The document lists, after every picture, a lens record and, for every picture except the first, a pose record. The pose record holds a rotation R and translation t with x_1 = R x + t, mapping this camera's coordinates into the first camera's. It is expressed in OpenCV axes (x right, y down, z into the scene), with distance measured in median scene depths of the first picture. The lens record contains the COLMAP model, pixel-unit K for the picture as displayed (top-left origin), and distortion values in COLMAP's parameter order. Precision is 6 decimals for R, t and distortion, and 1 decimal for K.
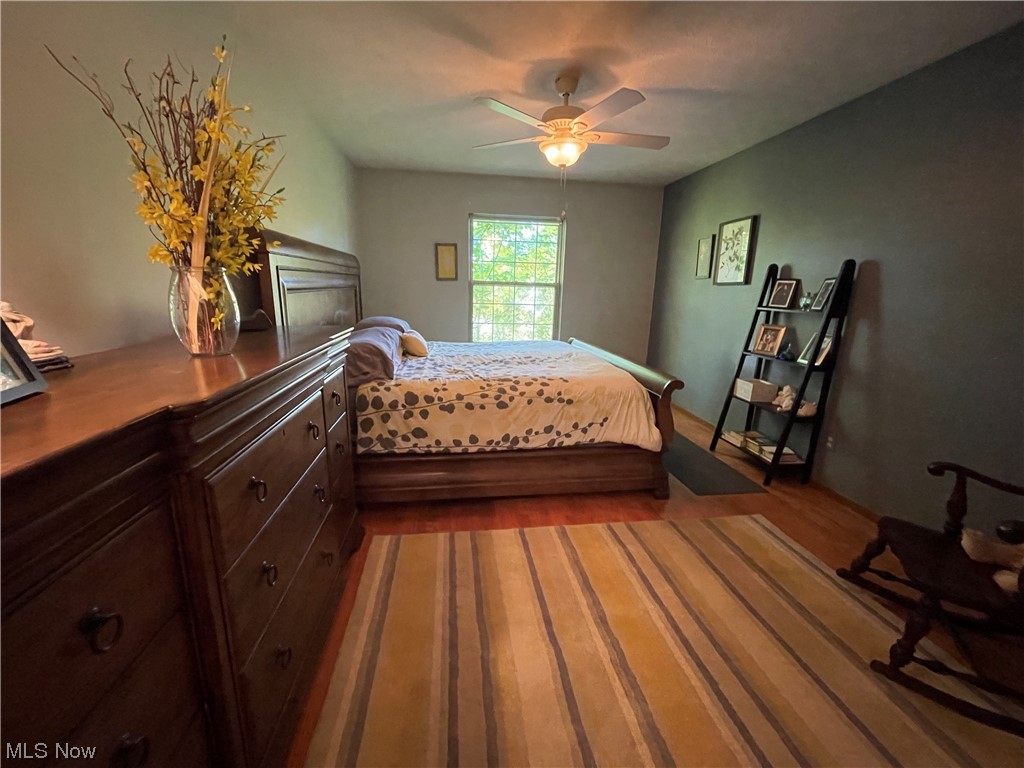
lens RADIAL K [[413.0, 0, 508.5], [0, 413.0, 382.1], [0, 0, 1]] dist [-0.000794, 0.000352]
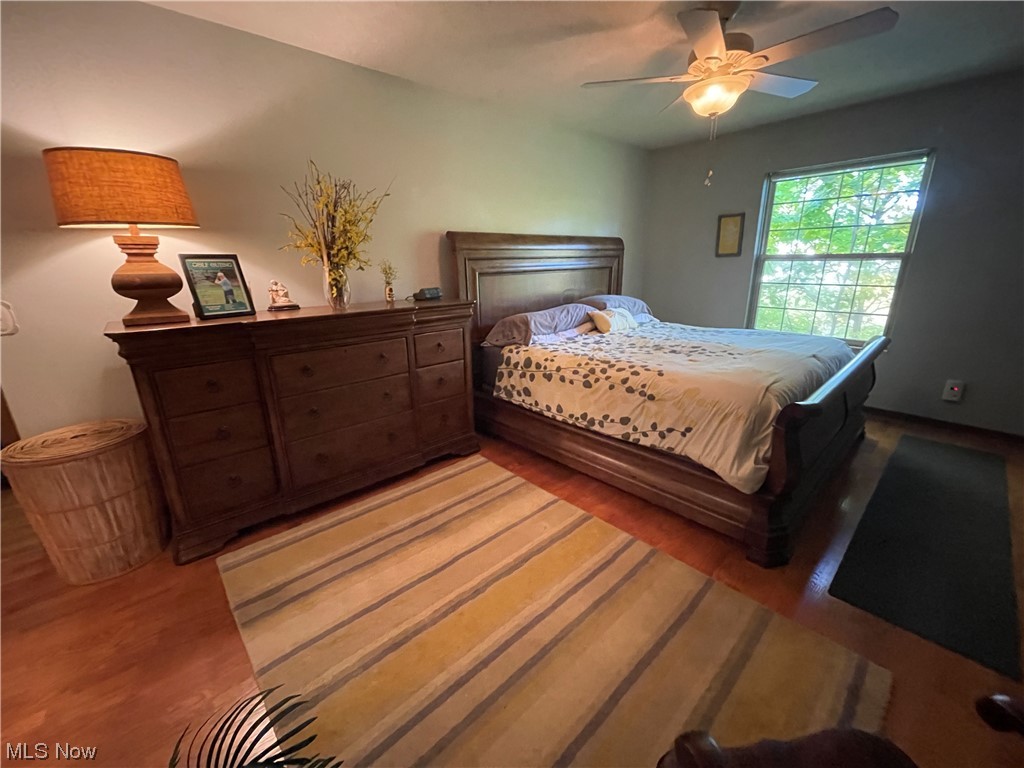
lens RADIAL K [[412.3, 0, 504.6], [0, 412.3, 379.8], [0, 0, 1]] dist [-0.001834, -0.000229]
pose [[0.556791, 0.196280, -0.807130, 0.695108], [-0.157335, 0.979012, 0.129543, -0.055838], [0.815616, 0.054862, 0.575987, 0.240027]]
